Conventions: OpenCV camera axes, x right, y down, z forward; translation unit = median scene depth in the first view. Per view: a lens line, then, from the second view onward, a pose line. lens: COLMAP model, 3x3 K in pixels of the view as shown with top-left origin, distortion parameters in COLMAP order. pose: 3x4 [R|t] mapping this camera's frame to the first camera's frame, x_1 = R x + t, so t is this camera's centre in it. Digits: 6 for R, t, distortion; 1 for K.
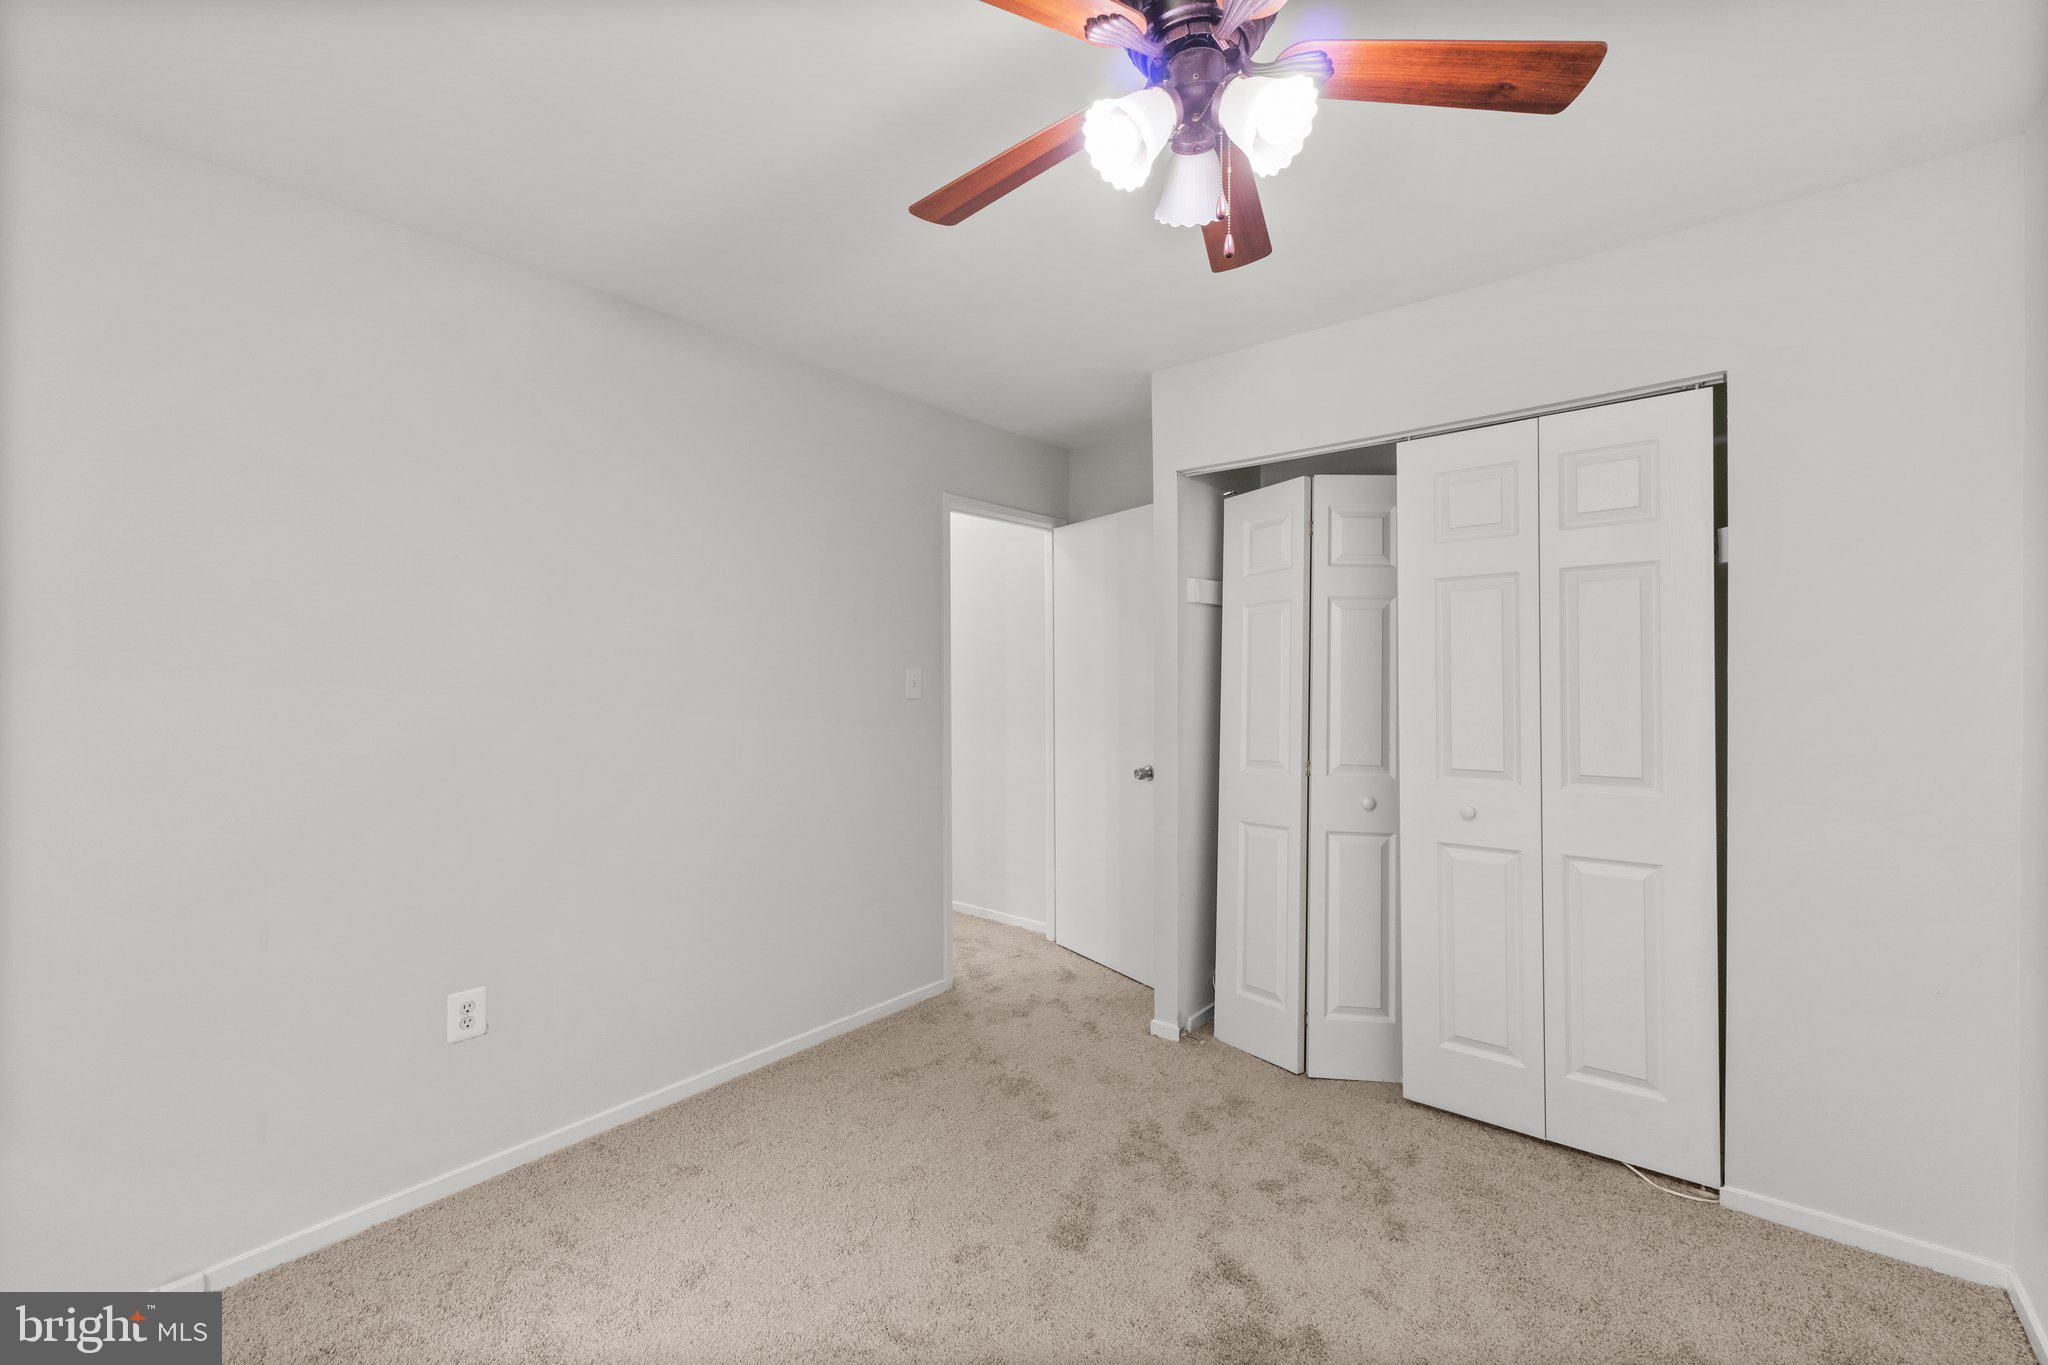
lens RADIAL K [[862.2, 0, 1027.7], [0, 862.2, 689.3], [0, 0, 1]] dist [0.001589, 0.000213]
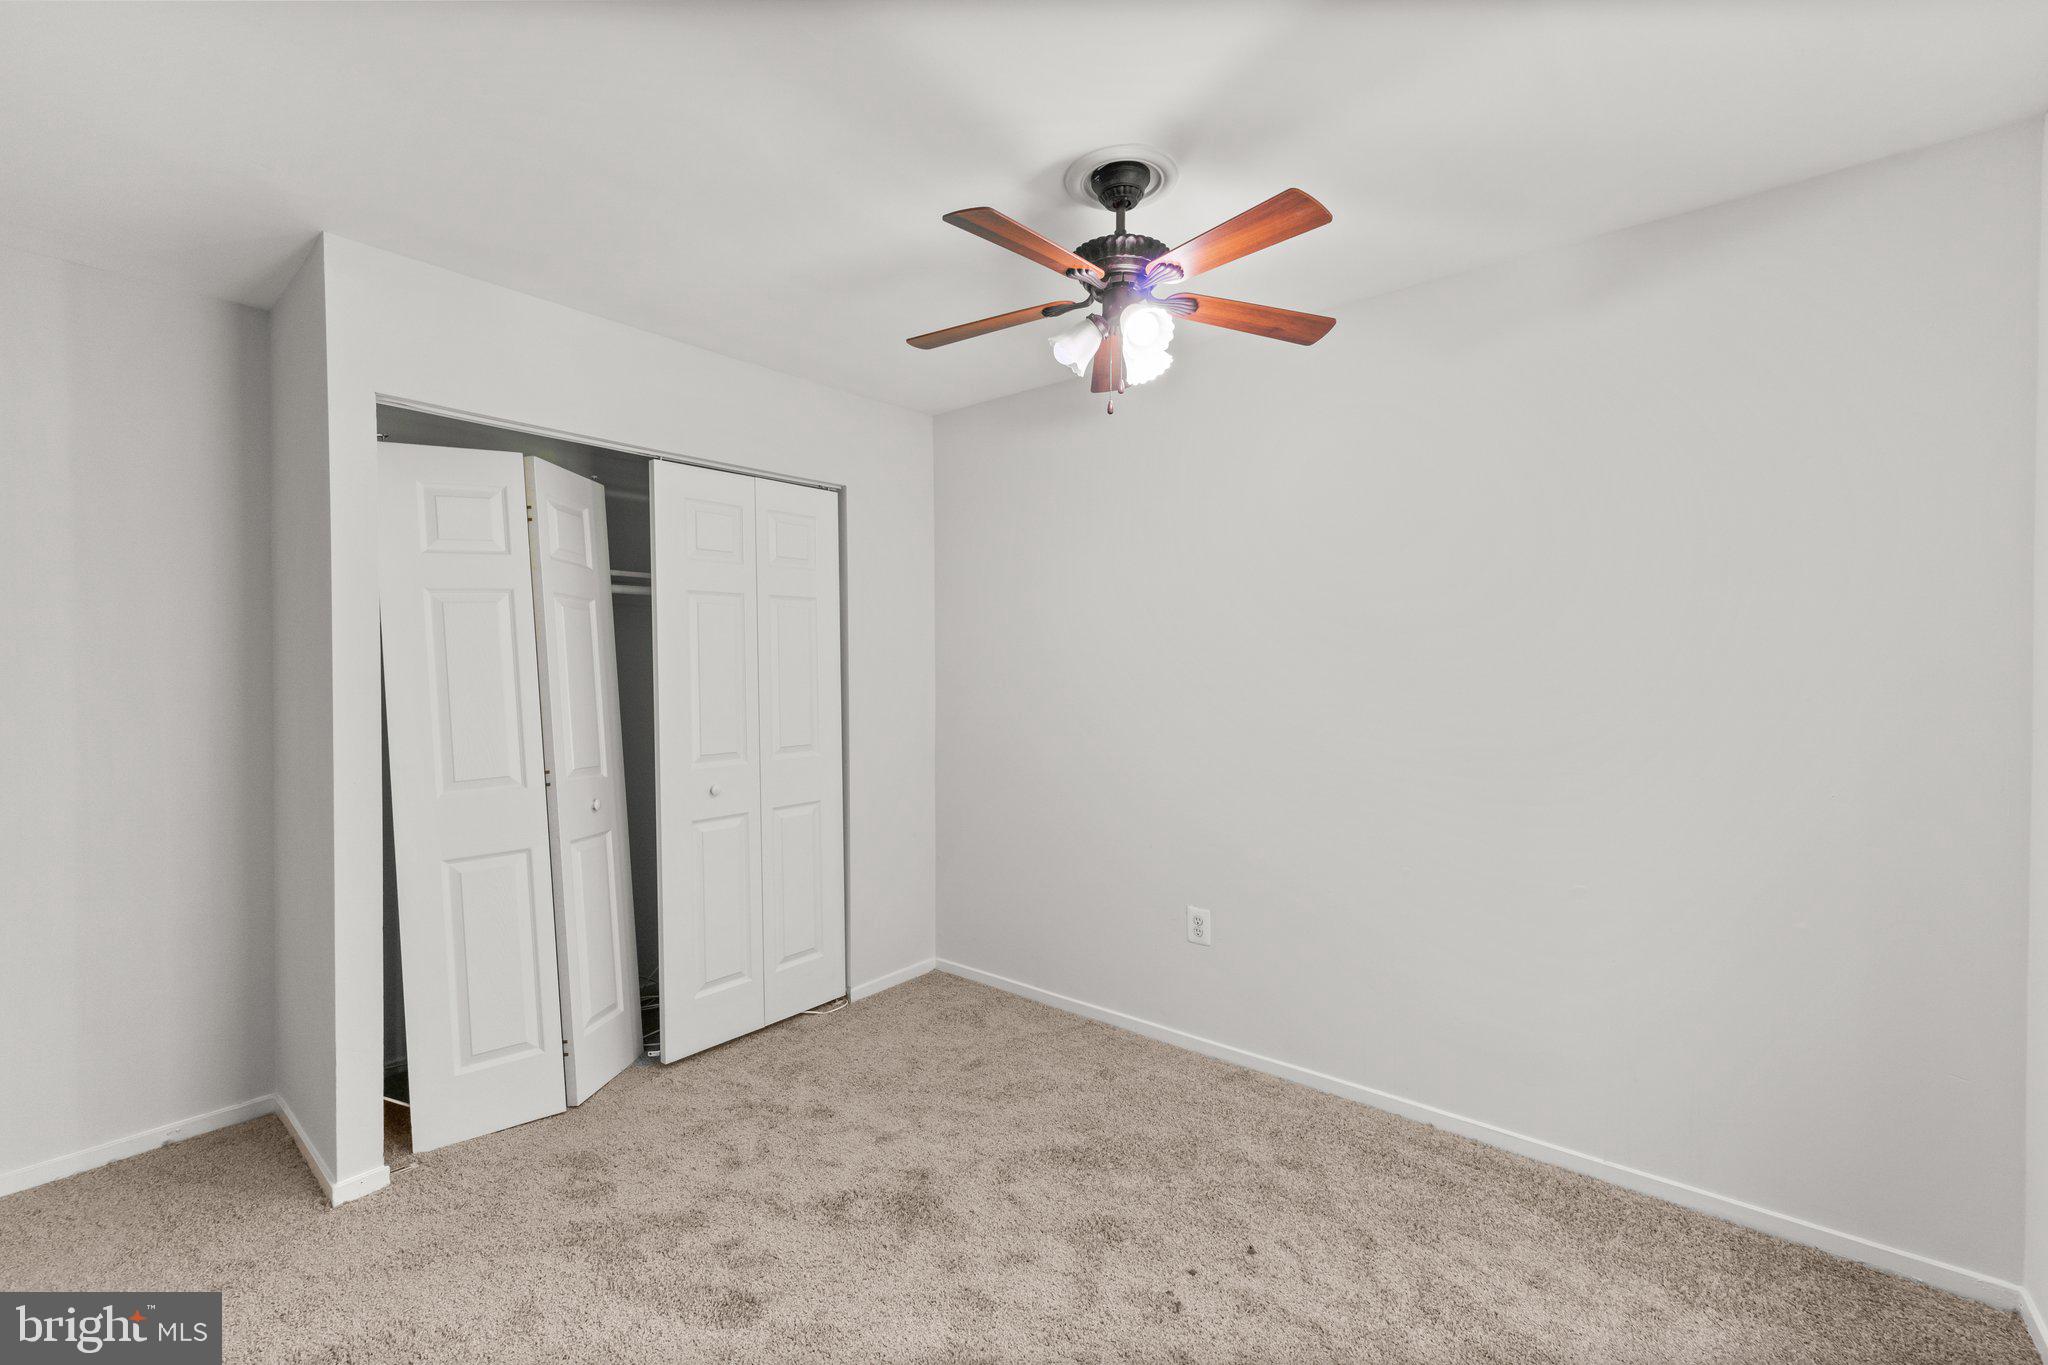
lens RADIAL K [[862.2, 0, 1027.7], [0, 862.2, 689.3], [0, 0, 1]] dist [0.001589, 0.000213]
pose [[-0.021063, -0.016971, 0.999634, -0.751044], [0.022483, 0.999595, 0.017444, -0.008742], [-0.999525, 0.022842, -0.020673, 0.640486]]
